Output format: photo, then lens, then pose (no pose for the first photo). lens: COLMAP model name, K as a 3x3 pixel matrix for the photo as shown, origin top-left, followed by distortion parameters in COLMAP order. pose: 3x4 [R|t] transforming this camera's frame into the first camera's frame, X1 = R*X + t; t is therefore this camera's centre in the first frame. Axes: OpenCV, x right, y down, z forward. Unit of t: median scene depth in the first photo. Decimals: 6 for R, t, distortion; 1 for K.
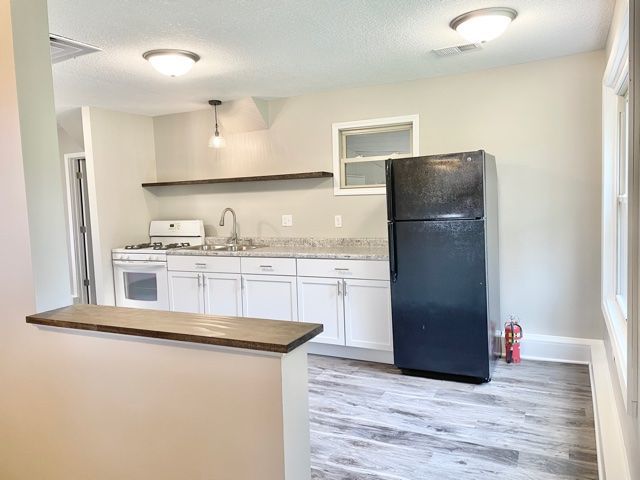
lens RADIAL K [[482.9, 0, 319.6], [0, 482.9, 237.2], [0, 0, 1]] dist [0.088790, -0.103956]
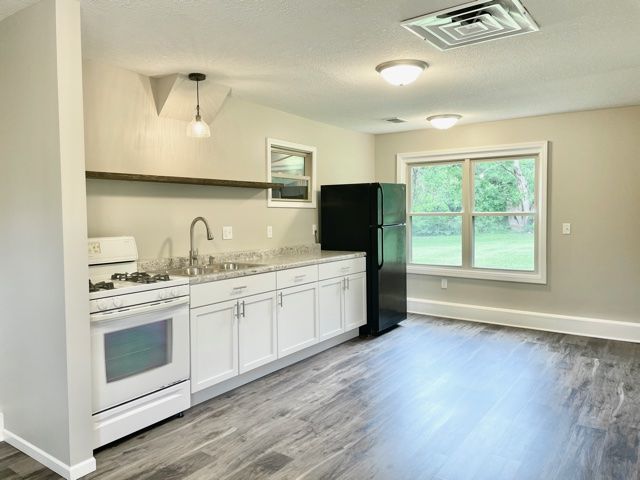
lens RADIAL K [[482.9, 0, 320.1], [0, 482.9, 240.1], [0, 0, 1]] dist [0.088790, -0.103956]
pose [[0.144435, -0.021249, 0.989286, -0.962218], [0.082146, 0.996576, 0.009413, -0.016396], [-0.986099, 0.079906, 0.145686, 0.738109]]
